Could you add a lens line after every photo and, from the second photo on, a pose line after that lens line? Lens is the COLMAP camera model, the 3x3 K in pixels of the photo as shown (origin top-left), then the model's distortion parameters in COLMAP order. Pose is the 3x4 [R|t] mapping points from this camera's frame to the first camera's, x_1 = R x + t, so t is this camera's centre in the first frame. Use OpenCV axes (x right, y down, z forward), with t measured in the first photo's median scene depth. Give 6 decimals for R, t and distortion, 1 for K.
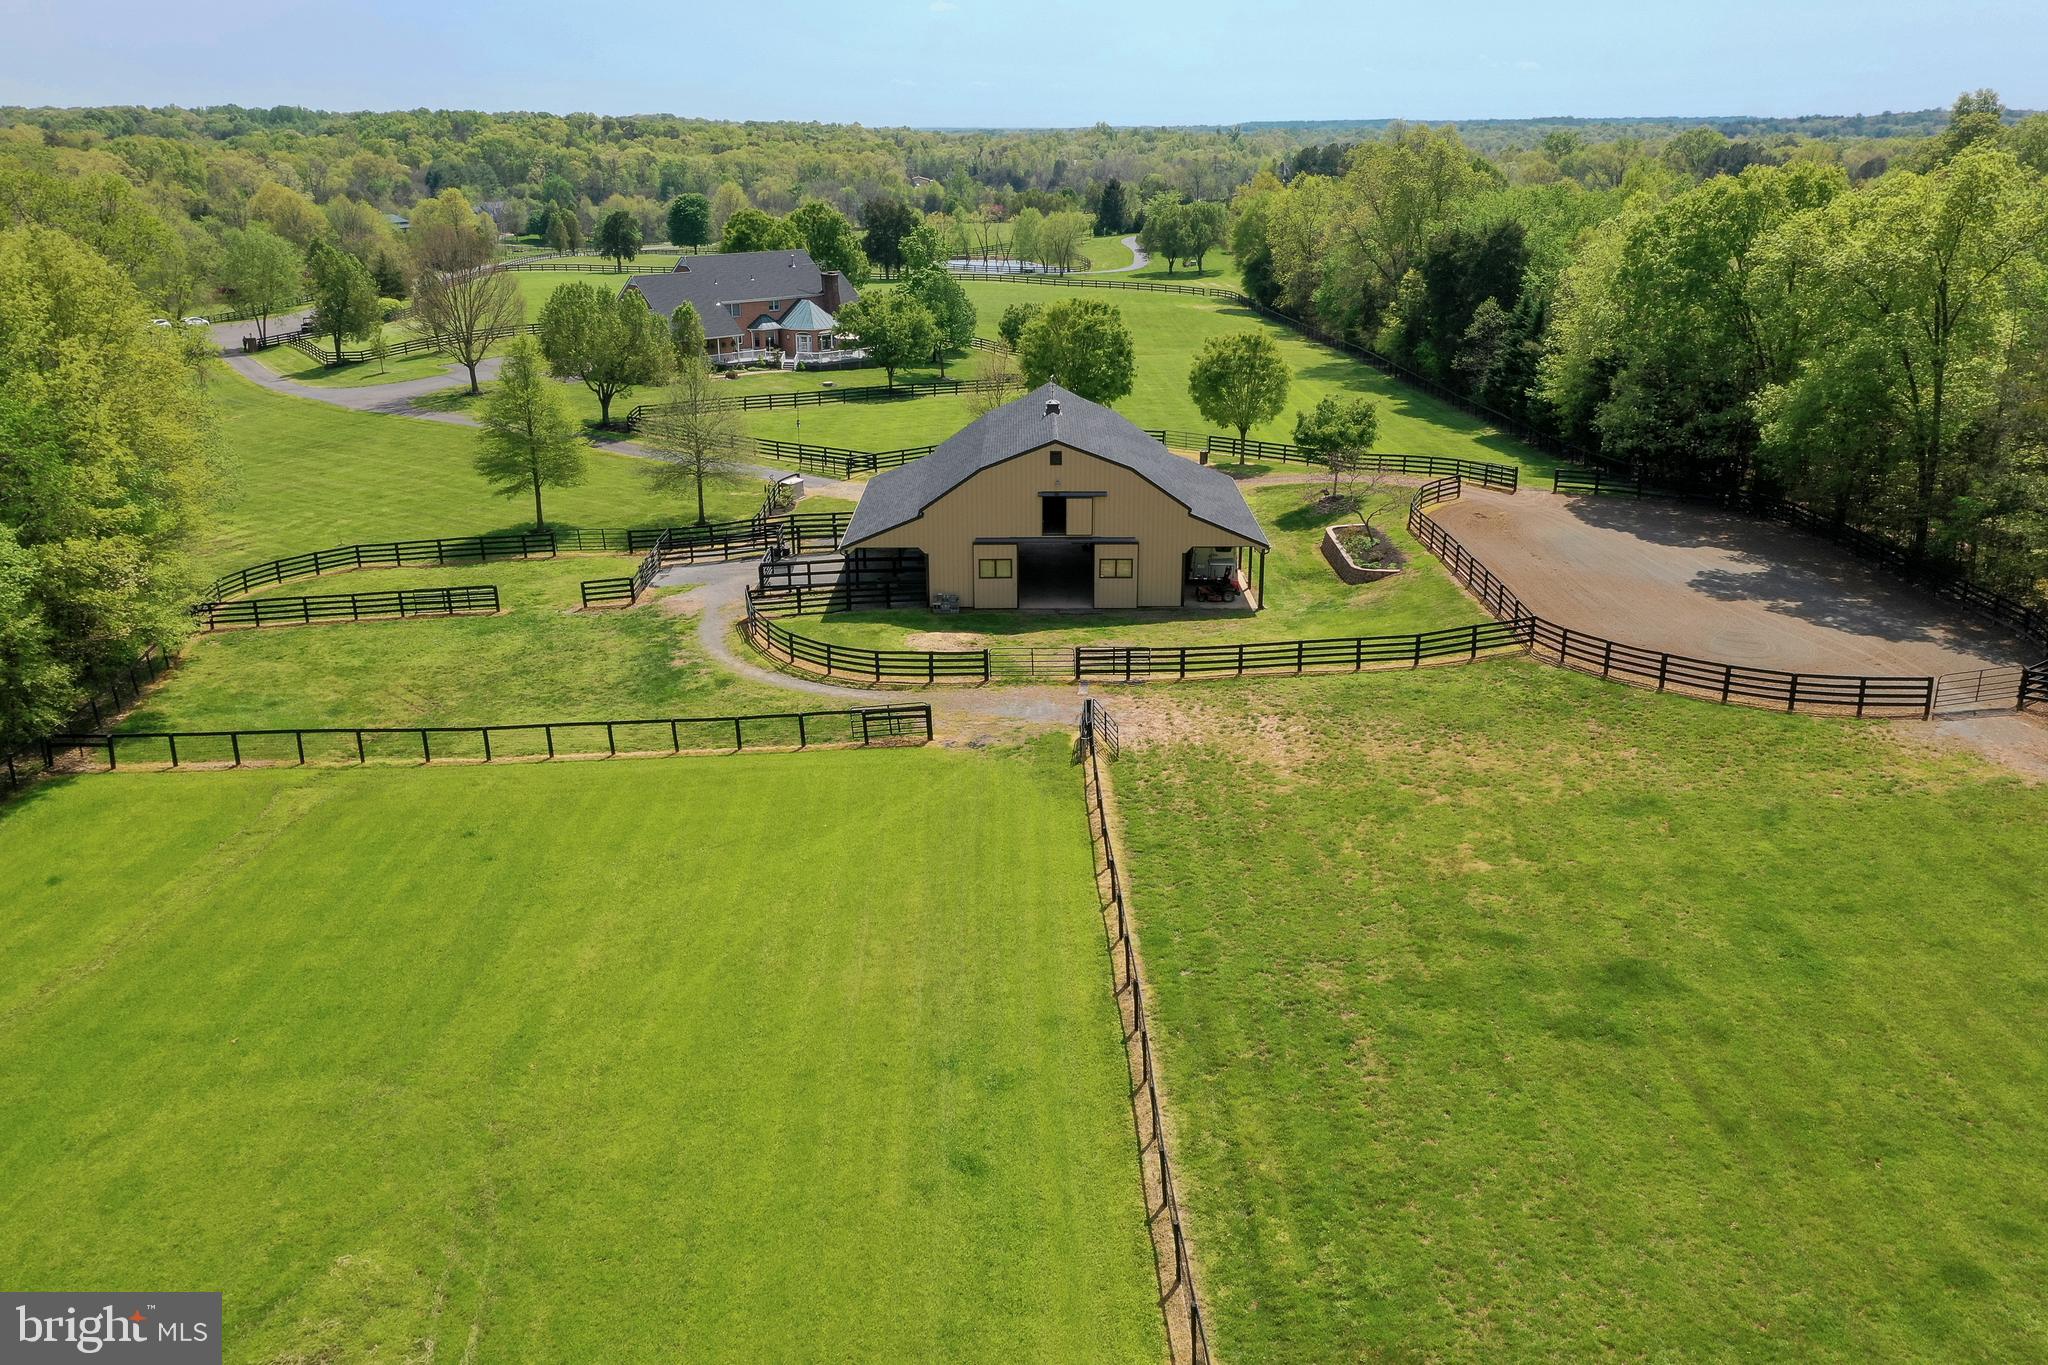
lens RADIAL K [[1621.5, 0, 1024.0], [0, 1621.5, 682.5], [0, 0, 1]] dist [0.006624, 0.003181]
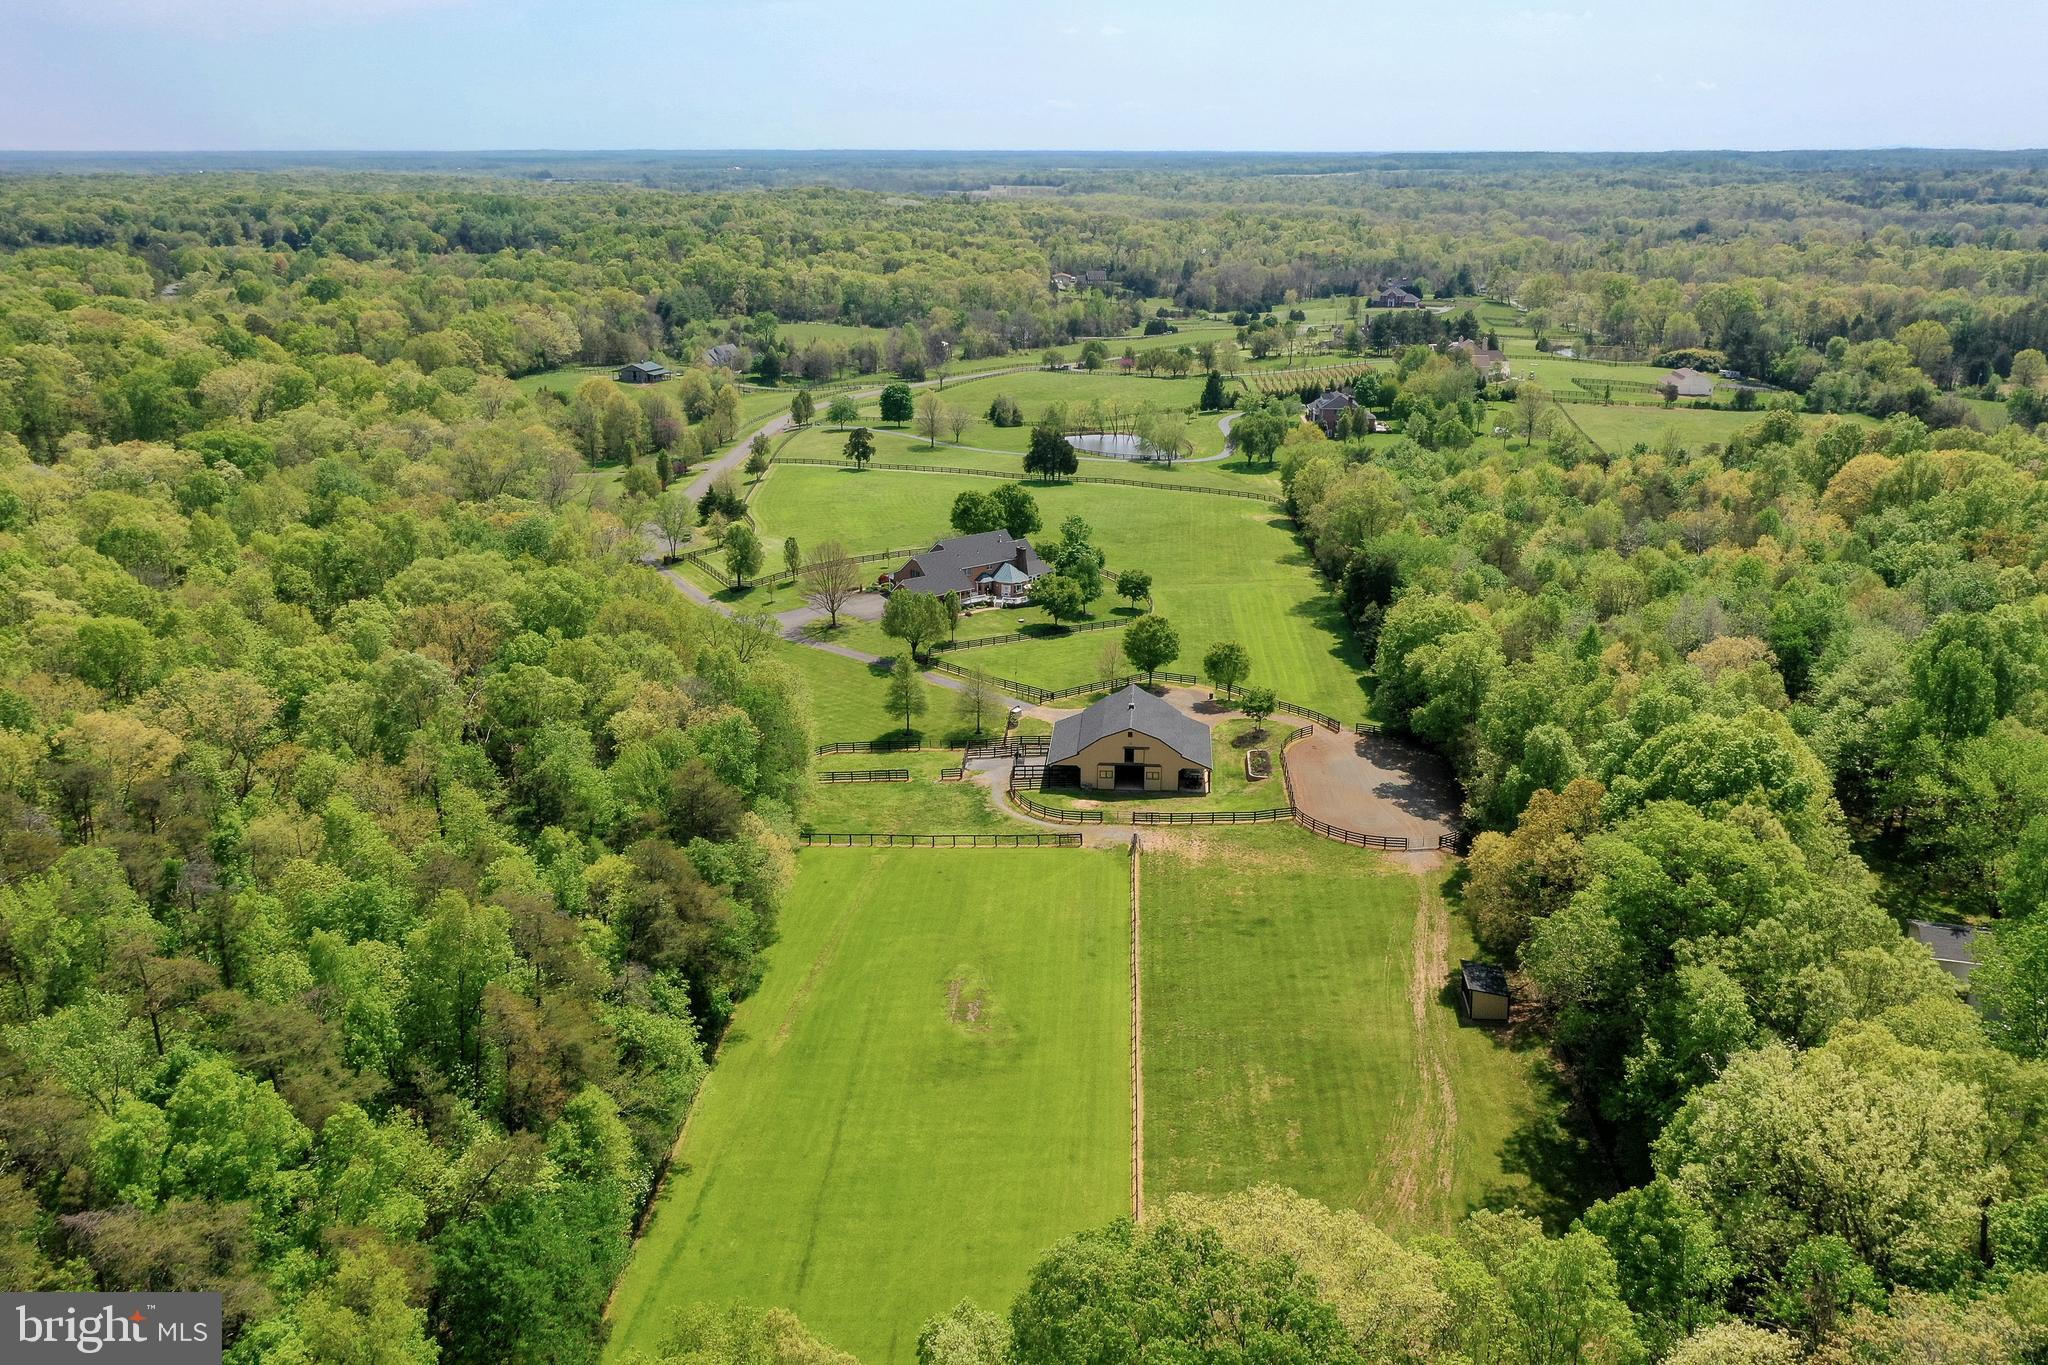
lens RADIAL K [[1621.5, 0, 1024.0], [0, 1621.5, 682.5], [0, 0, 1]] dist [0.006624, 0.003181]
pose [[0.996650, 0.026655, -0.077321, 0.047469], [-0.027954, 0.999485, -0.015759, -0.170276], [0.076861, 0.017867, 0.996882, -1.583383]]
